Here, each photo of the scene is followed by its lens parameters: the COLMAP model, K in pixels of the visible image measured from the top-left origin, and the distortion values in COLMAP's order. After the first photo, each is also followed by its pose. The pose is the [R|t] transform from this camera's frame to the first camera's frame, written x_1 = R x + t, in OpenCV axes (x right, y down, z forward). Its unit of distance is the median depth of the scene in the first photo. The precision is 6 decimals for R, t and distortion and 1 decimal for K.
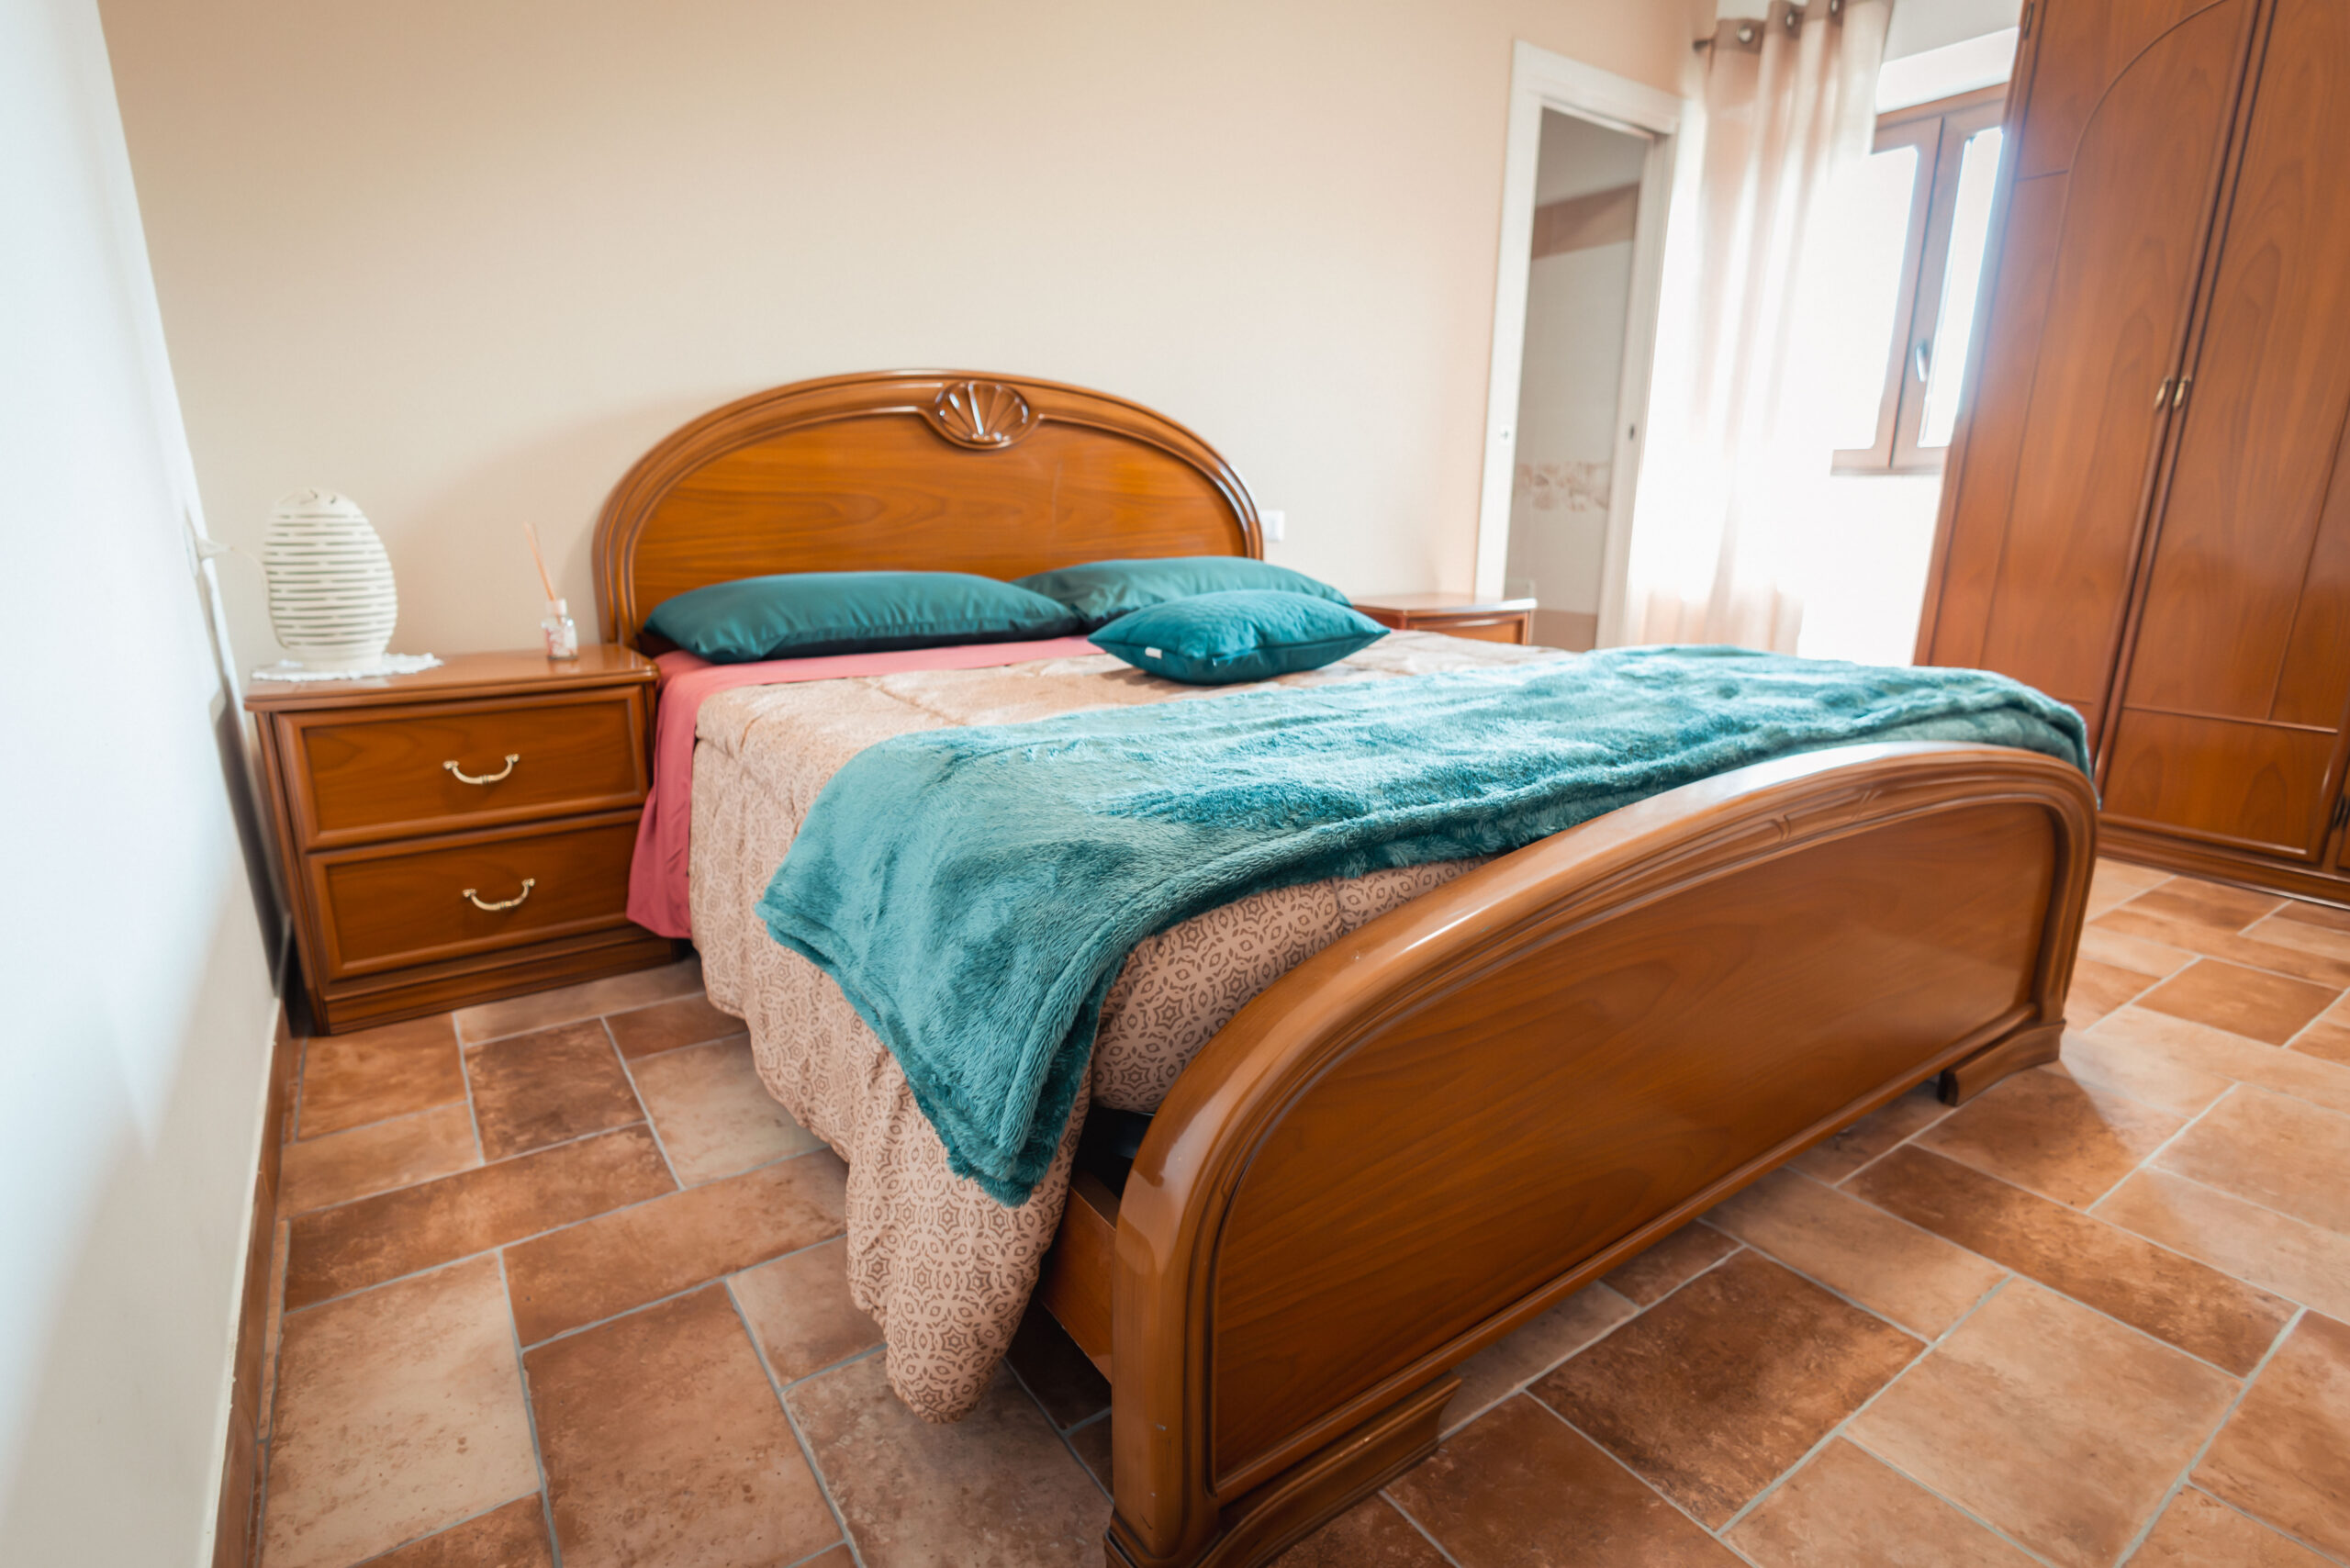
lens RADIAL K [[1092.0, 0, 1175.0], [0, 1092.0, 784.0], [0, 0, 1]] dist [-0.014118, -0.001046]
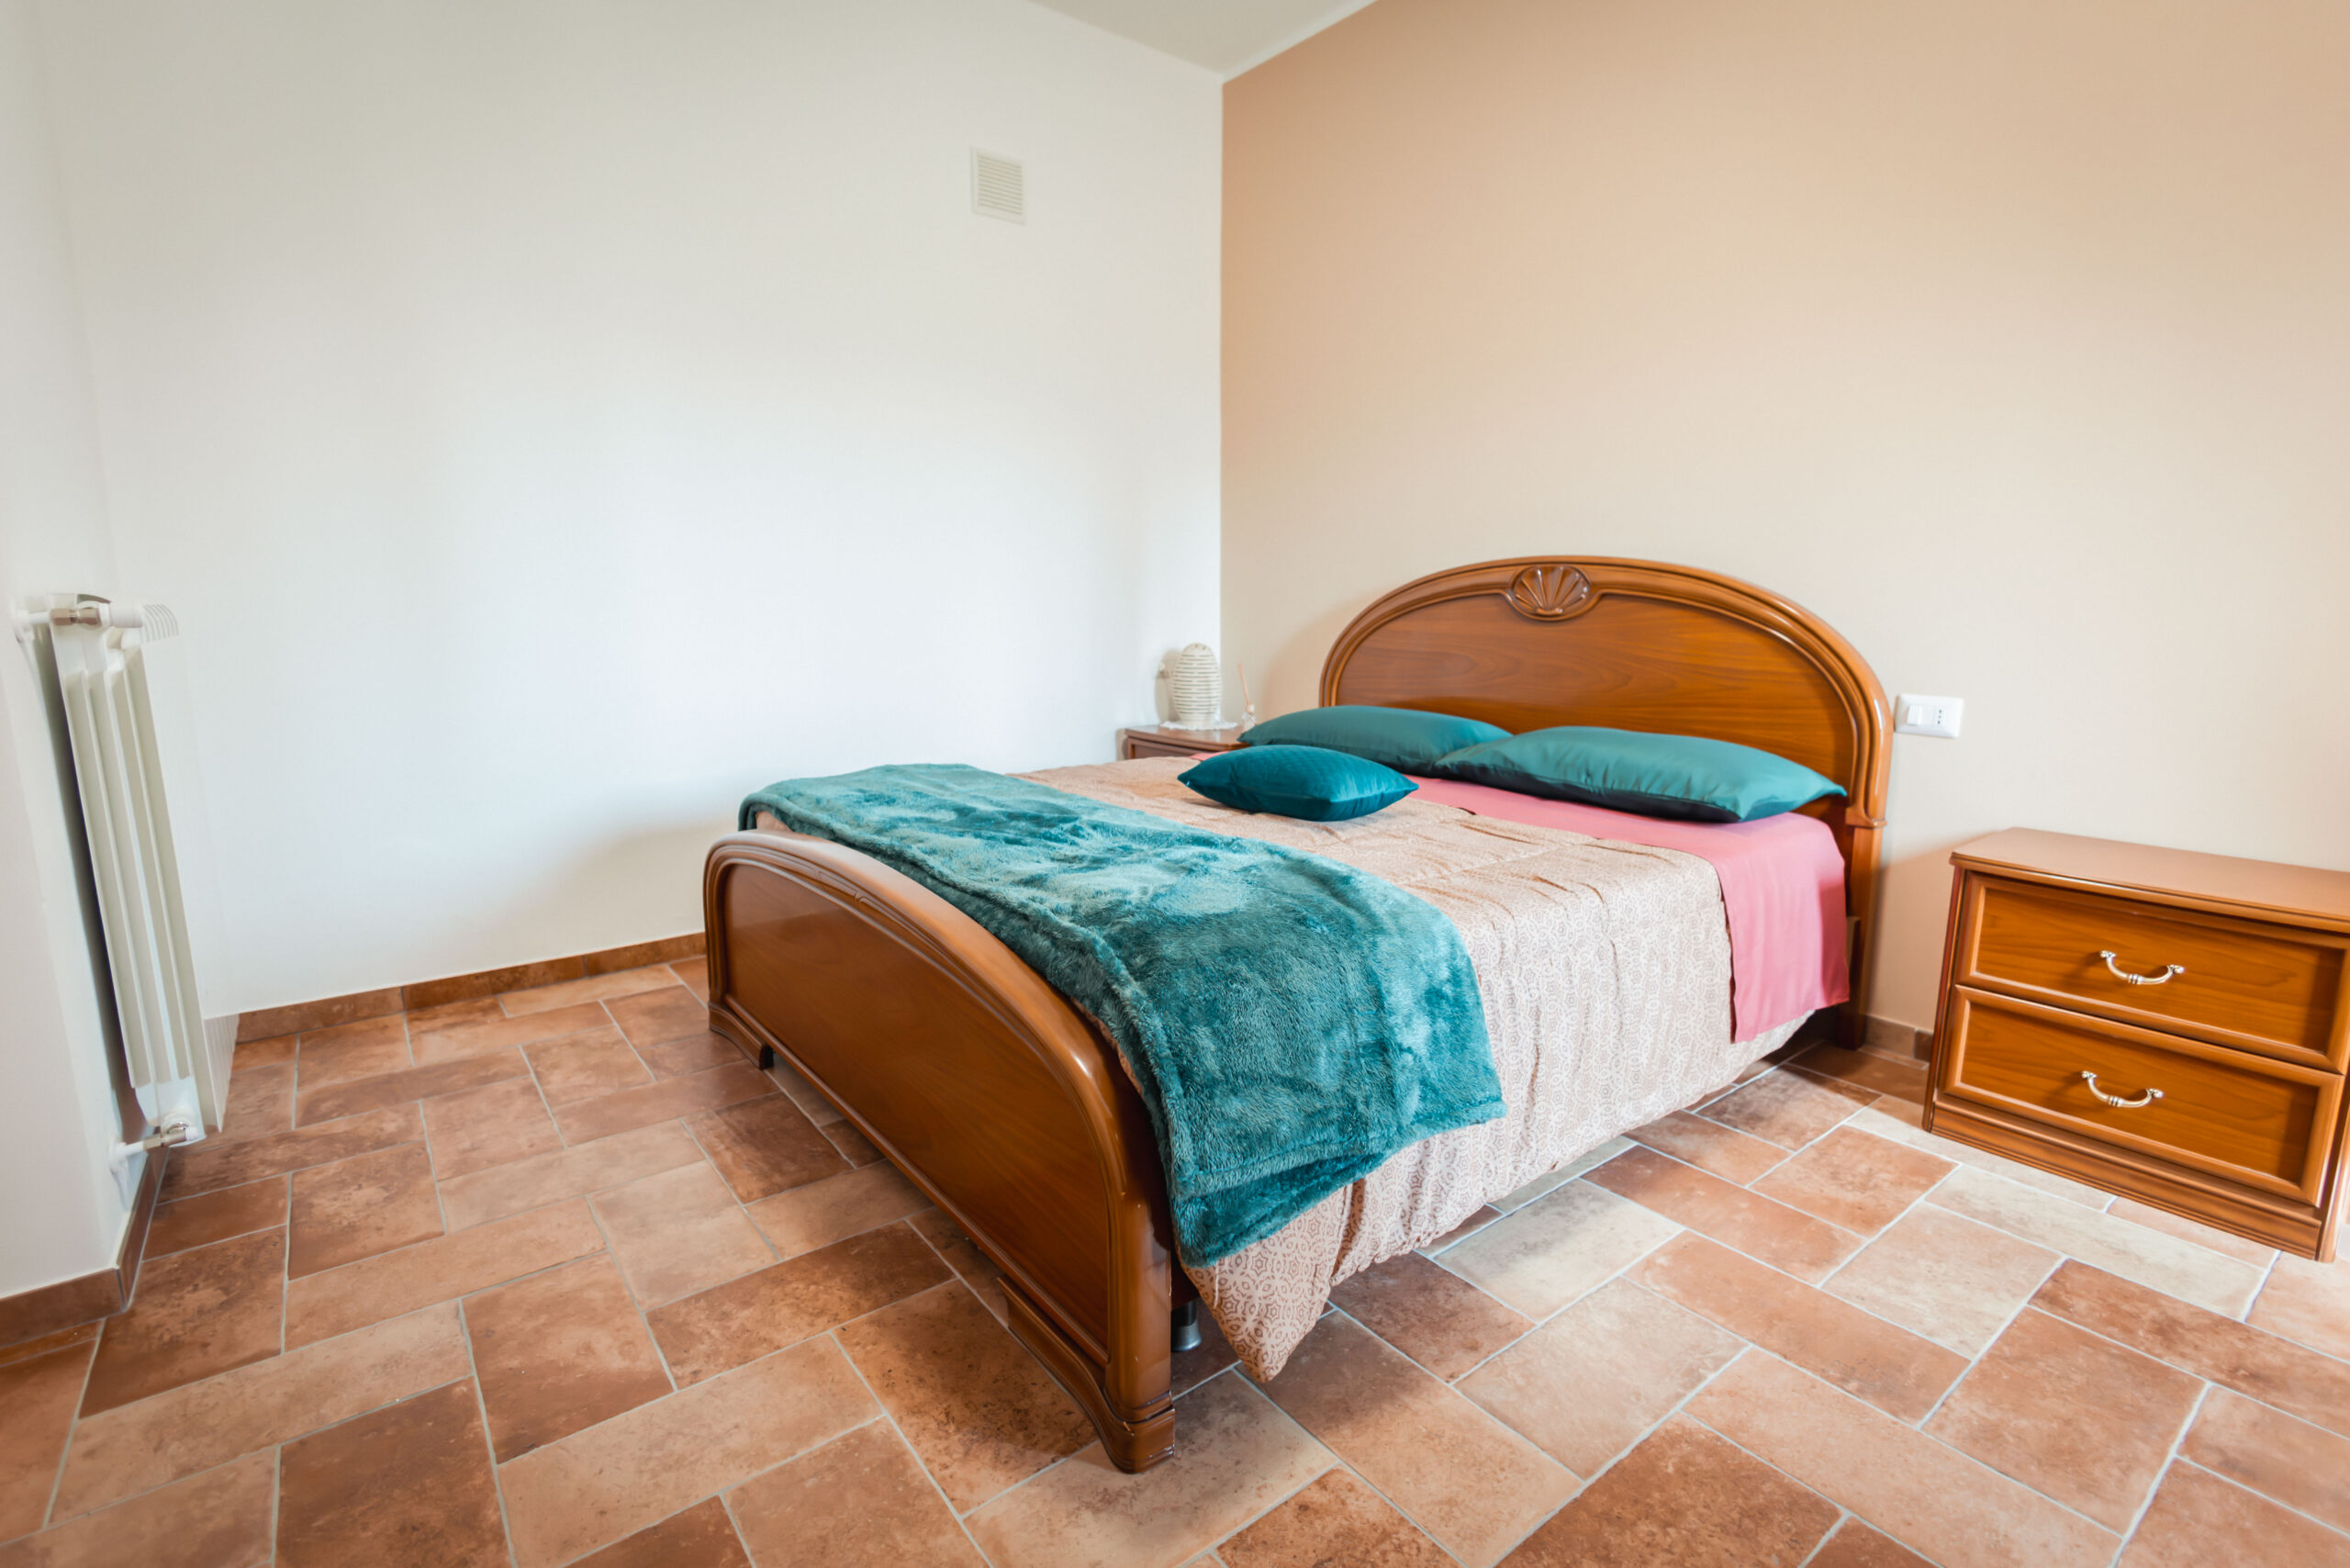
lens RADIAL K [[1092.0, 0, 1175.0], [0, 1092.0, 784.0], [0, 0, 1]] dist [-0.014118, -0.001046]
pose [[0.087028, 0.163665, -0.982670, 1.933954], [-0.259103, 0.956183, 0.136307, -0.407271], [0.961921, 0.242750, 0.125621, 1.084932]]
